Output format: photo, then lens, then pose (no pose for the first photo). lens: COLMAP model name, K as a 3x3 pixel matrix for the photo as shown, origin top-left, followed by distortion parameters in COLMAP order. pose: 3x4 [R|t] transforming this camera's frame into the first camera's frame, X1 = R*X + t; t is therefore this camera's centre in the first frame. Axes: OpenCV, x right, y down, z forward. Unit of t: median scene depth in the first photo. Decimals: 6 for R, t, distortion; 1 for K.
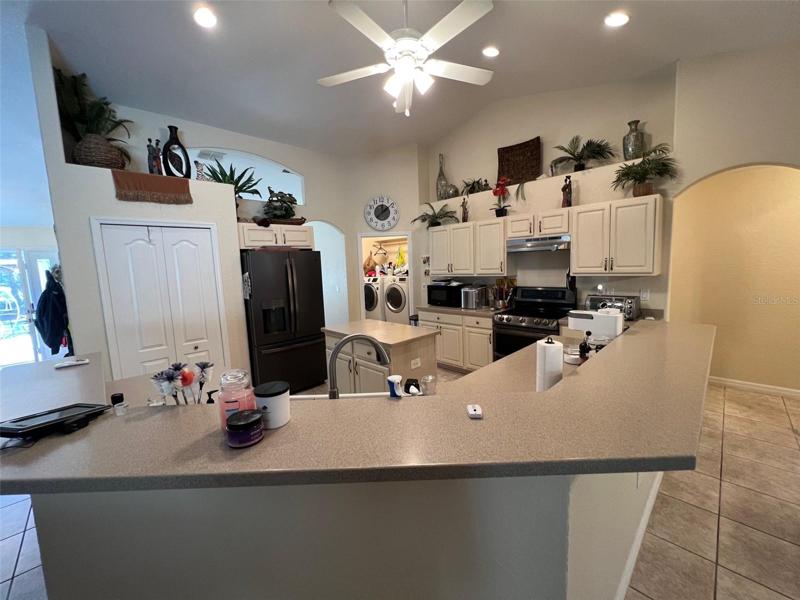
lens RADIAL K [[320.2, 0, 398.9], [0, 320.2, 303.8], [0, 0, 1]] dist [0.001256, 0.001043]
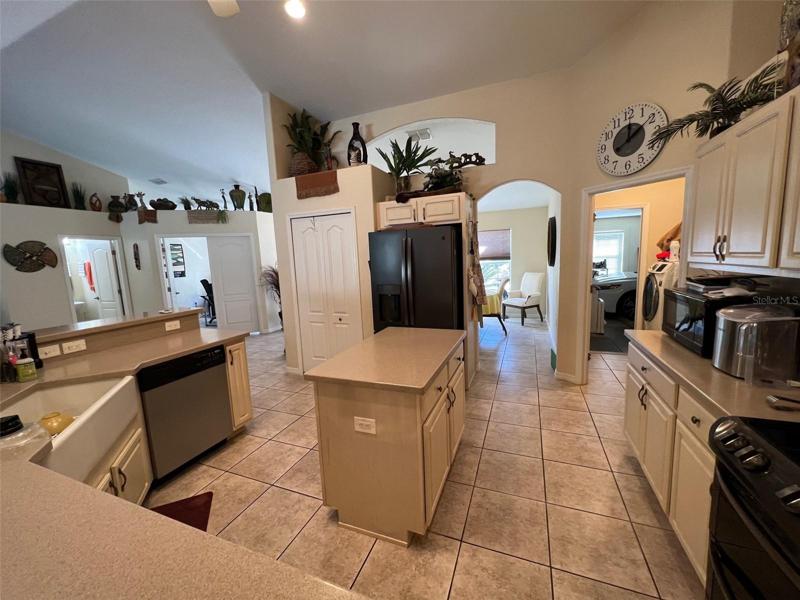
lens RADIAL K [[320.2, 0, 405.7], [0, 320.2, 299.3], [0, 0, 1]] dist [0.001256, 0.001043]
pose [[0.420488, 0.142919, -0.895971, 0.410723], [-0.085290, 0.989369, 0.117790, -0.076490], [0.903280, 0.026889, 0.428208, 0.608563]]
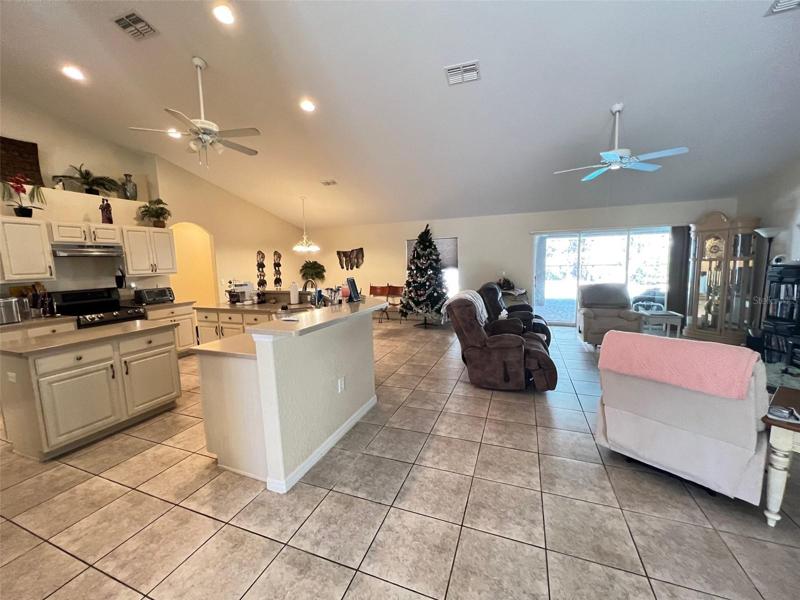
lens RADIAL K [[320.2, 0, 398.5], [0, 320.2, 294.9], [0, 0, 1]] dist [0.001256, 0.001043]
pose [[-0.414281, -0.053018, 0.908603, -1.013921], [0.148877, 0.980908, 0.125118, -0.011011], [-0.897890, 0.187104, -0.398479, 0.476670]]
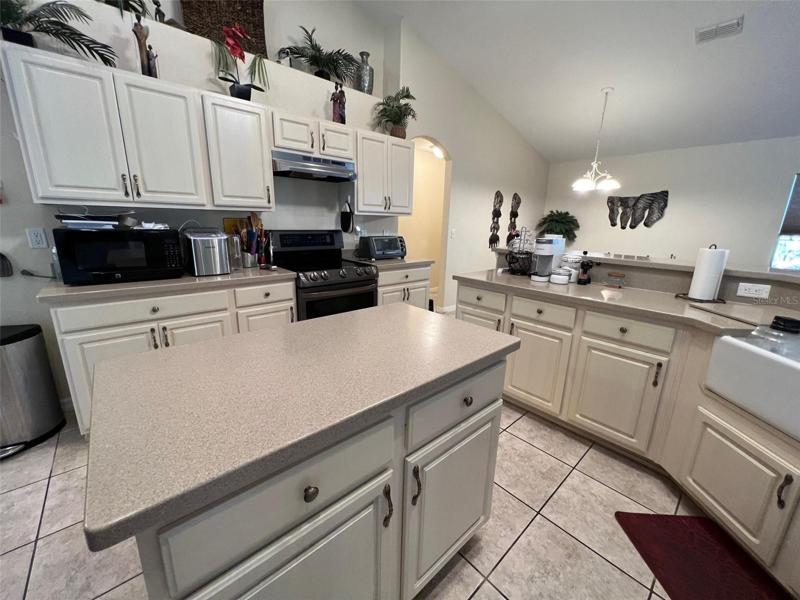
lens RADIAL K [[320.2, 0, 394.6], [0, 320.2, 295.2], [0, 0, 1]] dist [0.001256, 0.001043]
pose [[0.053591, -0.192950, 0.979744, -0.295088], [0.092576, 0.977888, 0.187521, -0.024220], [-0.994262, 0.080652, 0.070268, 0.762167]]
